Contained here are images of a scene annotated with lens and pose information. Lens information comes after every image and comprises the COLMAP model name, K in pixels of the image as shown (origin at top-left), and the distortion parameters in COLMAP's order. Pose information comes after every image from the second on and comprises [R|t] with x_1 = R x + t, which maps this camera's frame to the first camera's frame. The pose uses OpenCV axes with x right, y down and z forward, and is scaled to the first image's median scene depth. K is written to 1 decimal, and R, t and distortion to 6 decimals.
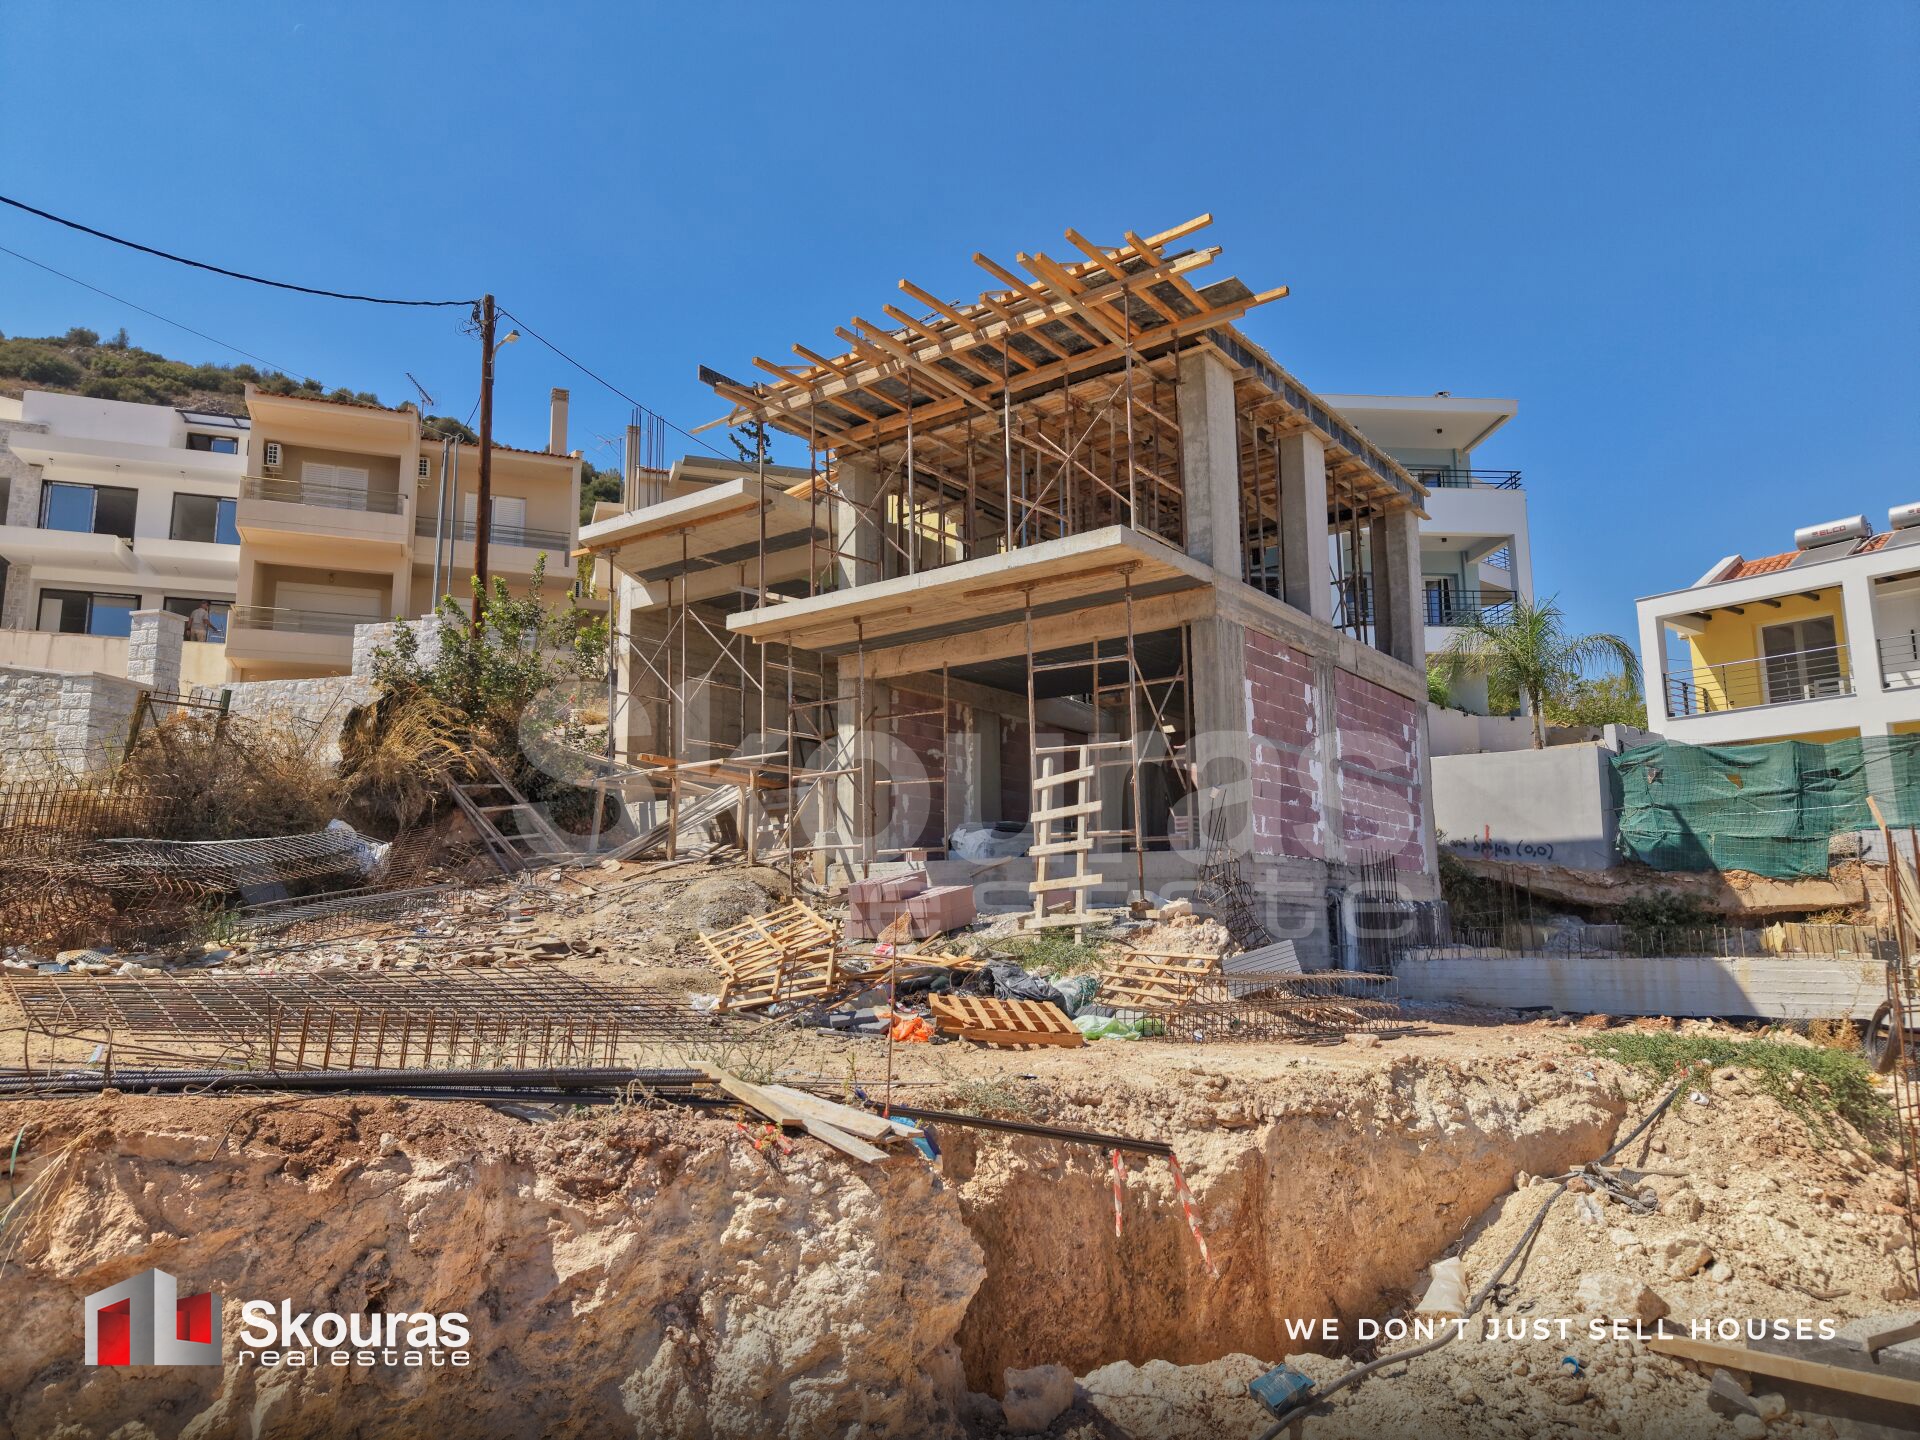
lens RADIAL K [[1298.5, 0, 956.7], [0, 1298.5, 723.0], [0, 0, 1]] dist [0.013159, -0.016366]
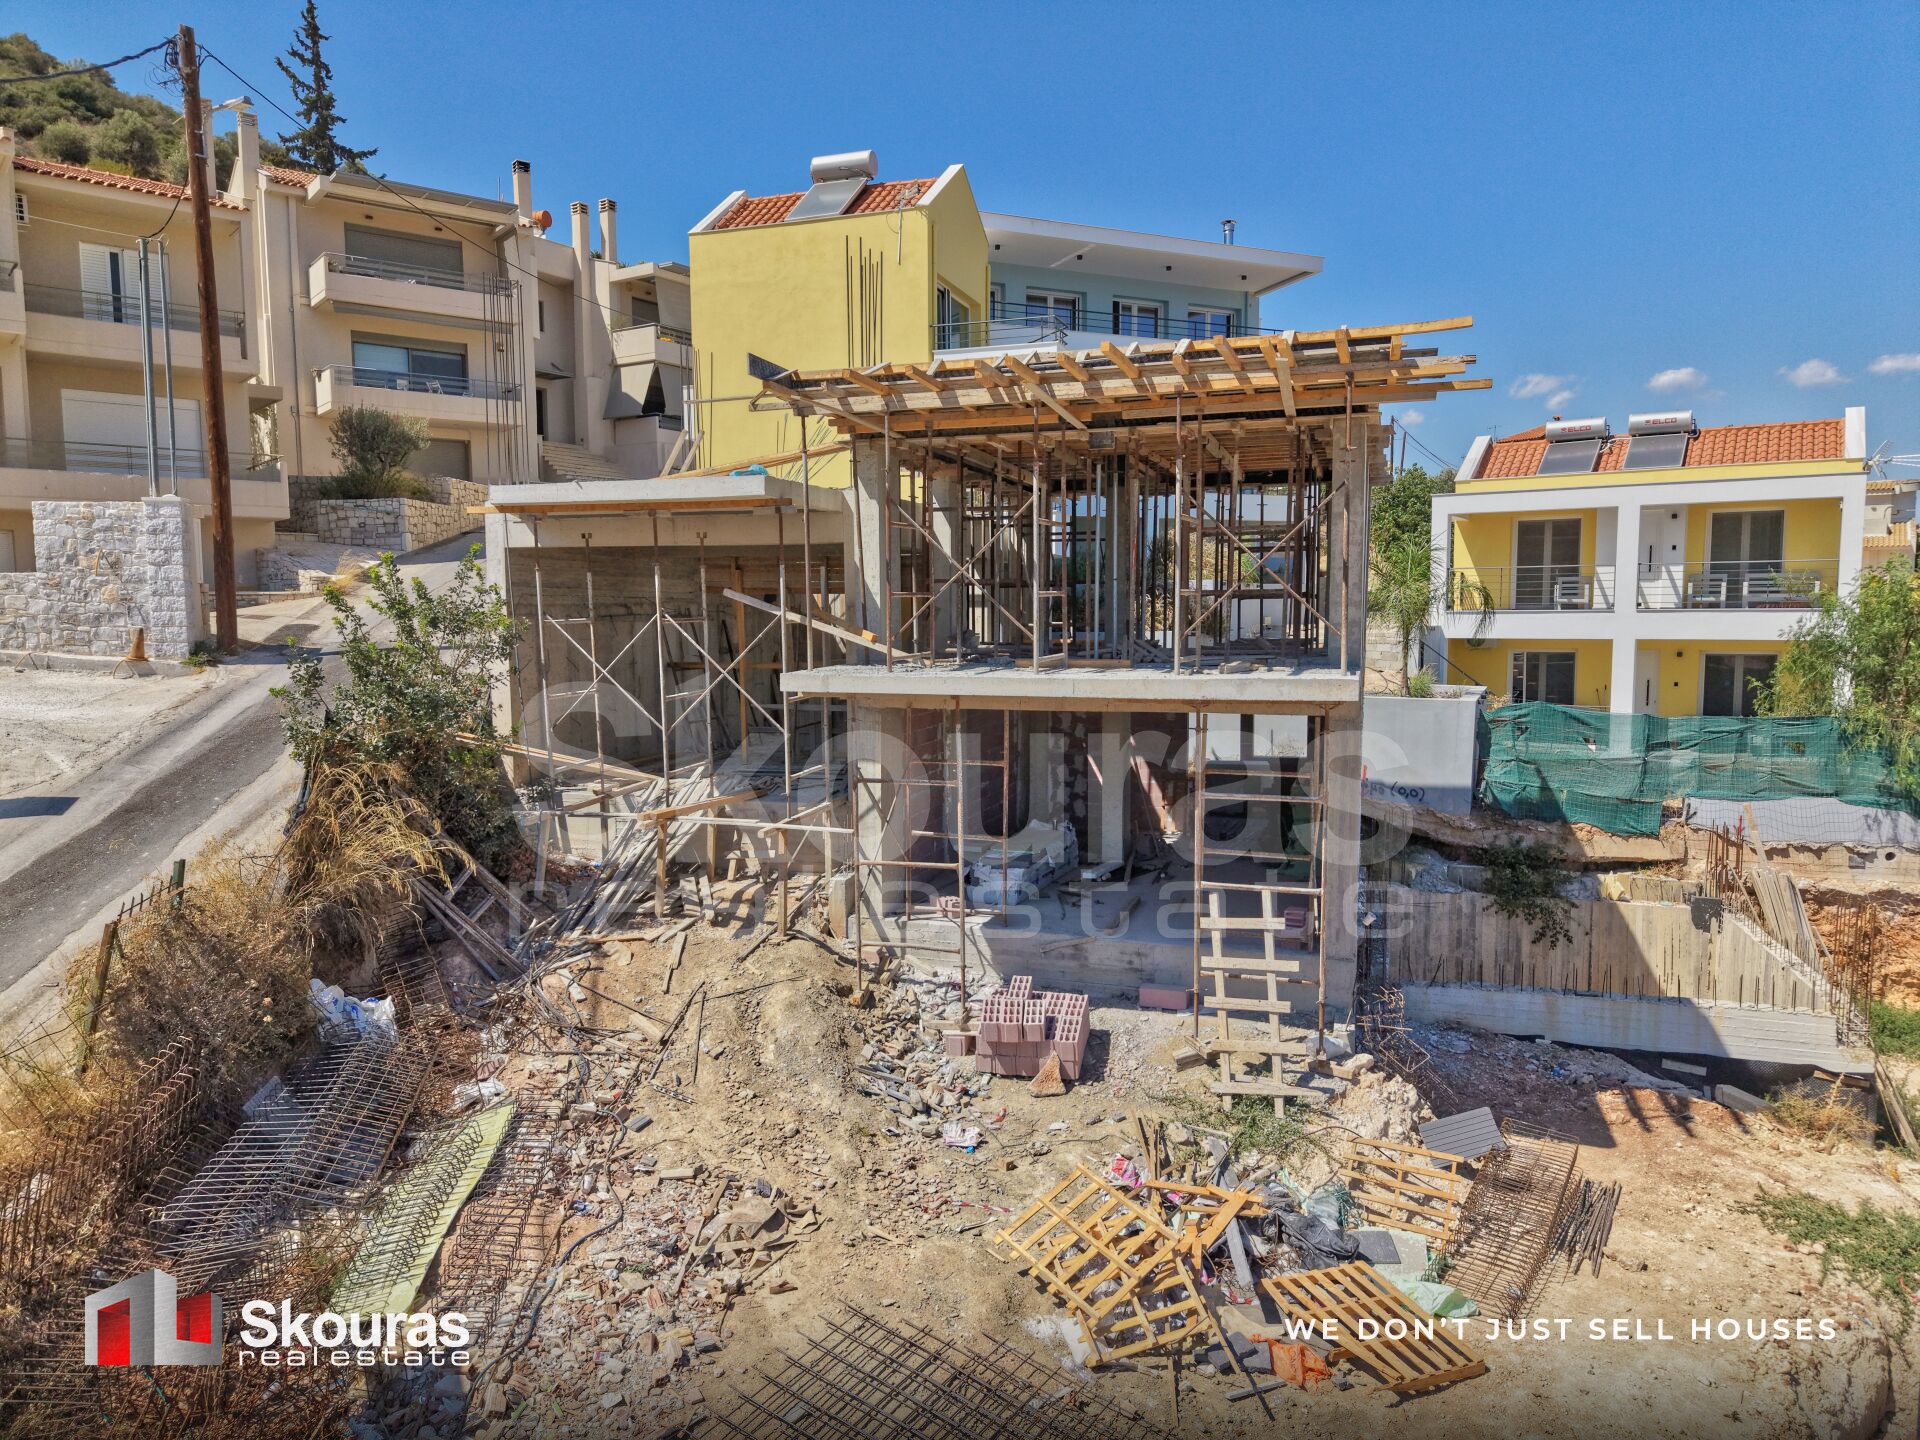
lens RADIAL K [[1298.5, 0, 964.6], [0, 1298.5, 727.2], [0, 0, 1]] dist [0.013159, -0.016366]
pose [[0.943601, -0.026237, 0.330044, -0.316467], [-0.056388, 0.969556, 0.238287, -0.235908], [-0.326248, -0.243458, 0.913395, 0.187908]]
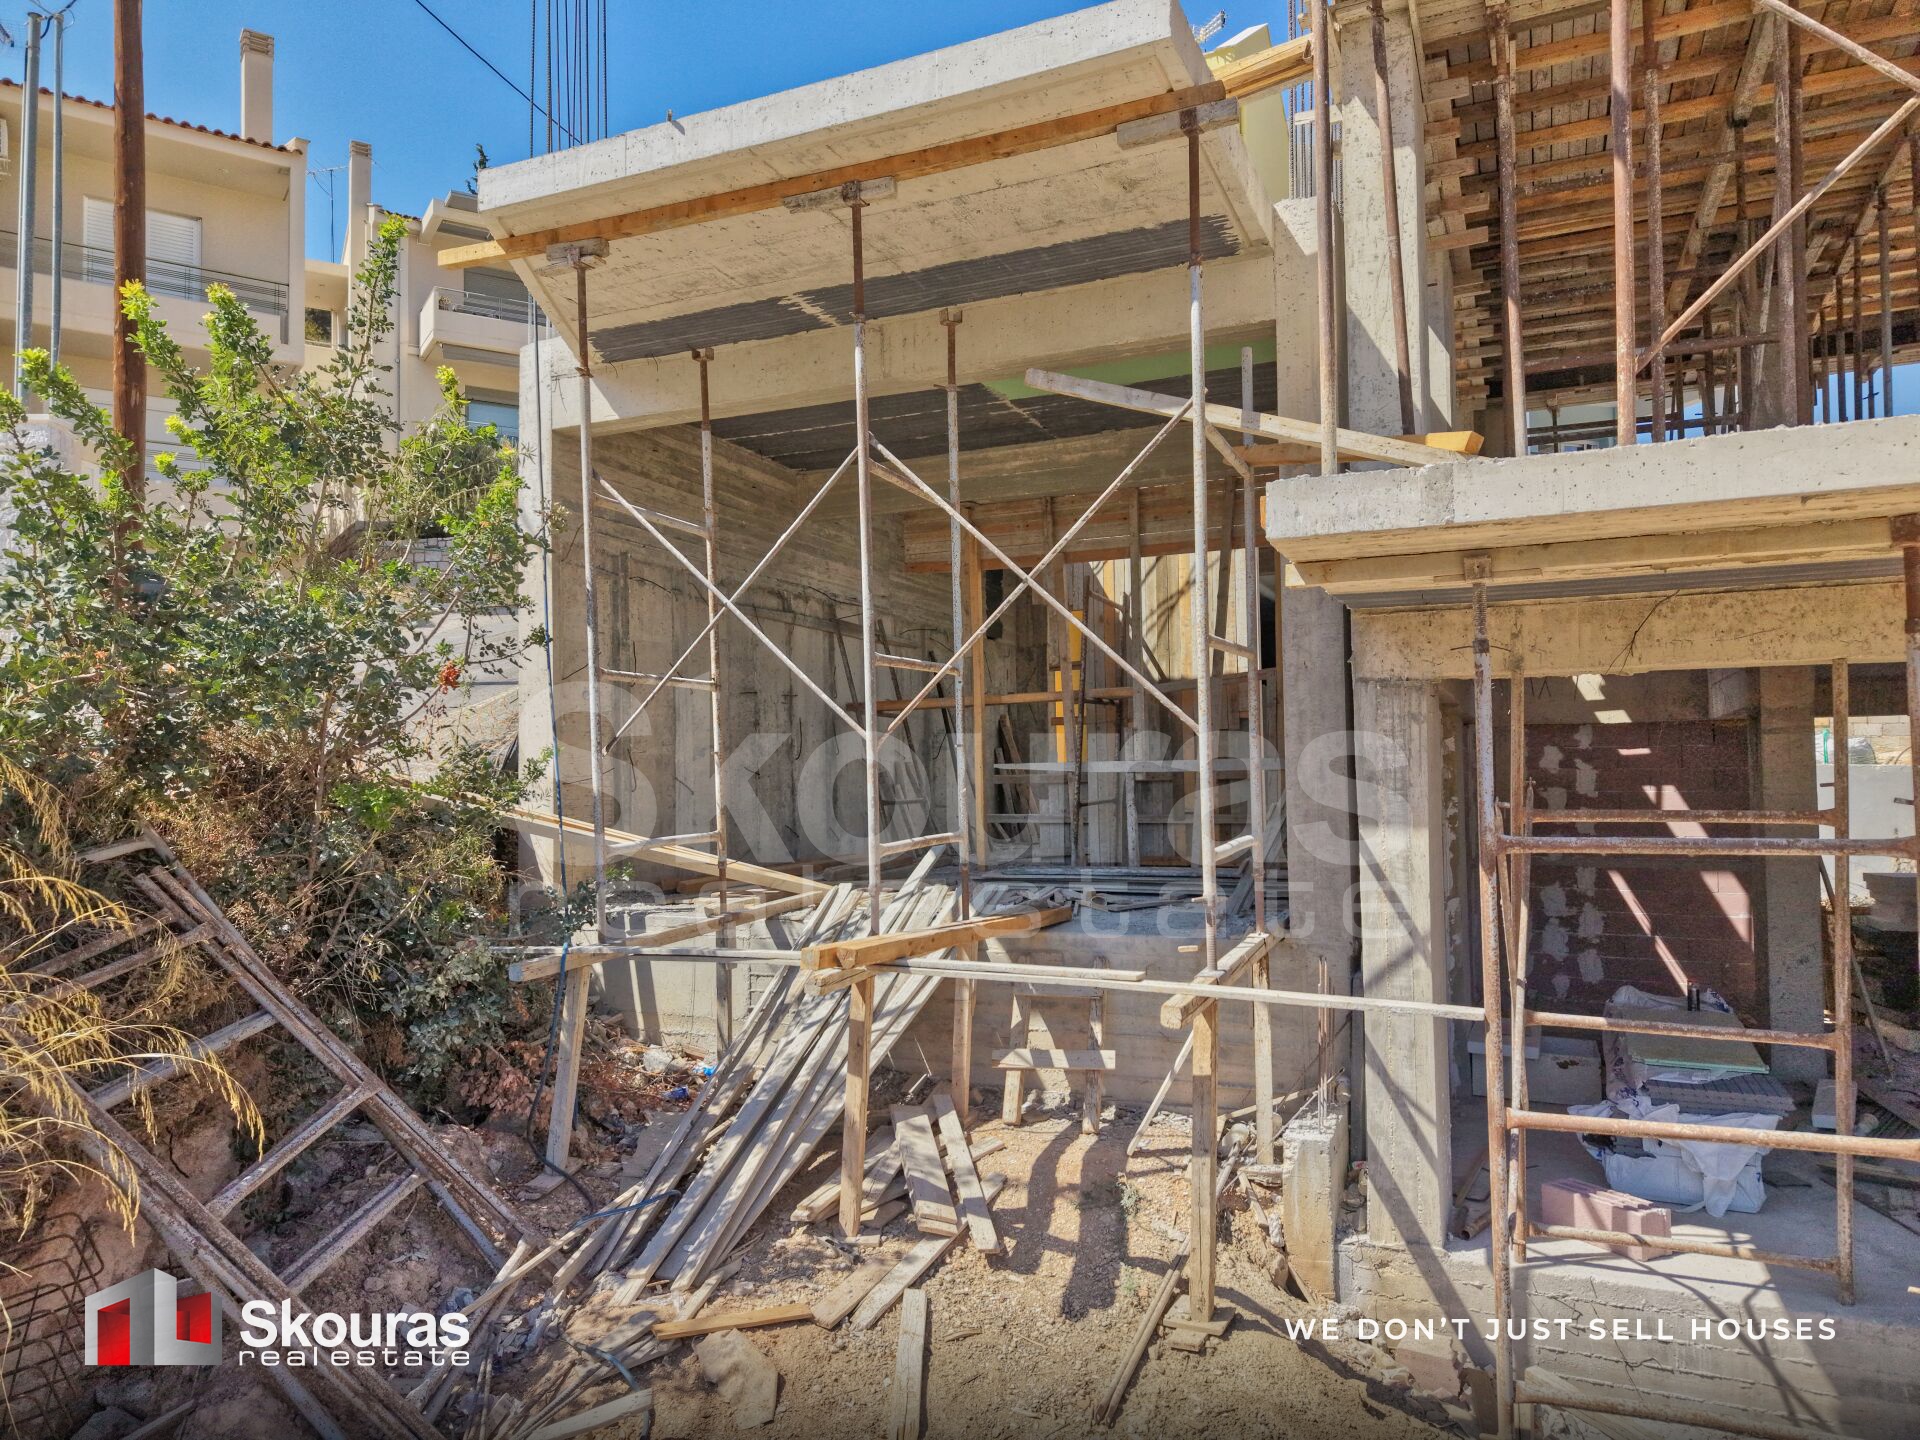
lens RADIAL K [[1298.5, 0, 941.7], [0, 1298.5, 717.5], [0, 0, 1]] dist [0.013159, -0.016366]
pose [[0.977530, 0.006773, 0.210689, -0.272946], [-0.031484, 0.992964, 0.114155, -0.060228], [-0.208433, -0.118223, 0.970865, 0.713269]]
